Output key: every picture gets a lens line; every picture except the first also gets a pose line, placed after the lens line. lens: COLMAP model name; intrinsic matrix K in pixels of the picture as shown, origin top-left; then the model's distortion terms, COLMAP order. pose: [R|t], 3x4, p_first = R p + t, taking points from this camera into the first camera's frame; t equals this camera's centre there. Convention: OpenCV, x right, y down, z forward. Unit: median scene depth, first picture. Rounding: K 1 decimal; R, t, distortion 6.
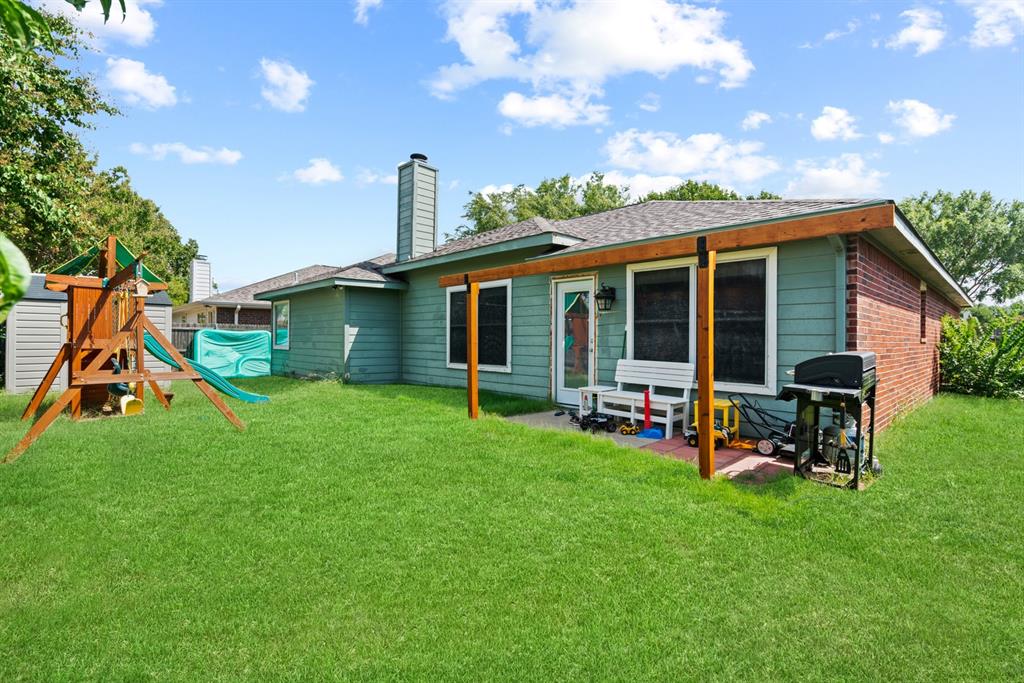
lens RADIAL K [[462.6, 0, 515.8], [0, 462.6, 340.5], [0, 0, 1]] dist [-0.006067, 0.003355]
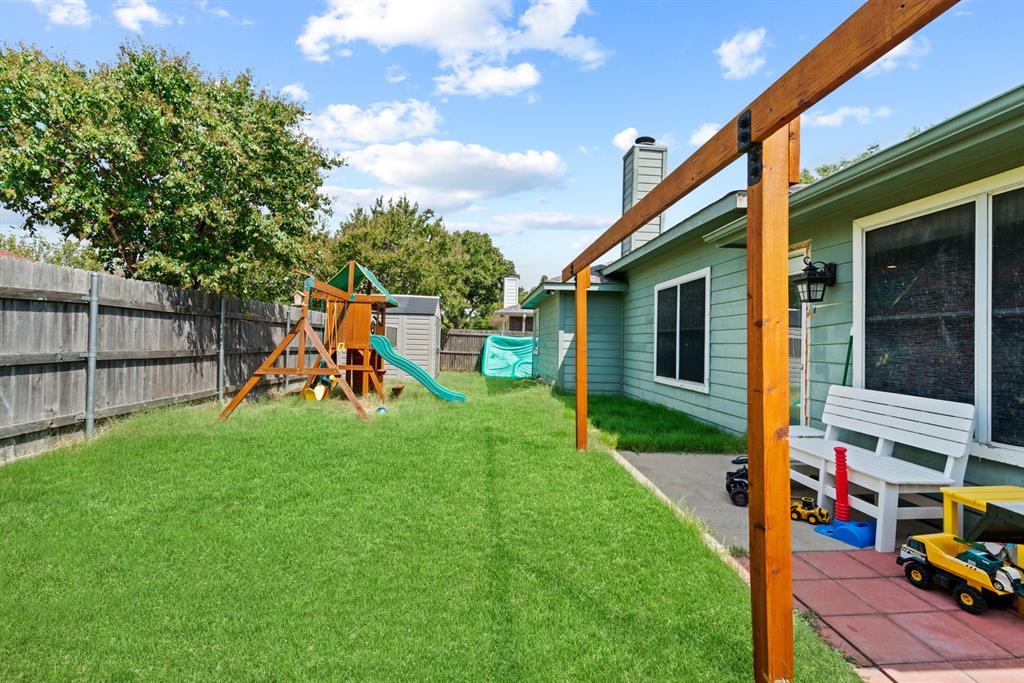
lens RADIAL K [[462.6, 0, 514.4], [0, 462.6, 337.0], [0, 0, 1]] dist [-0.006067, 0.003355]
pose [[0.767899, 0.005781, -0.640545, 0.230463], [-0.023199, 0.999554, -0.018791, 0.000566], [0.640151, 0.029289, 0.767691, 0.241234]]
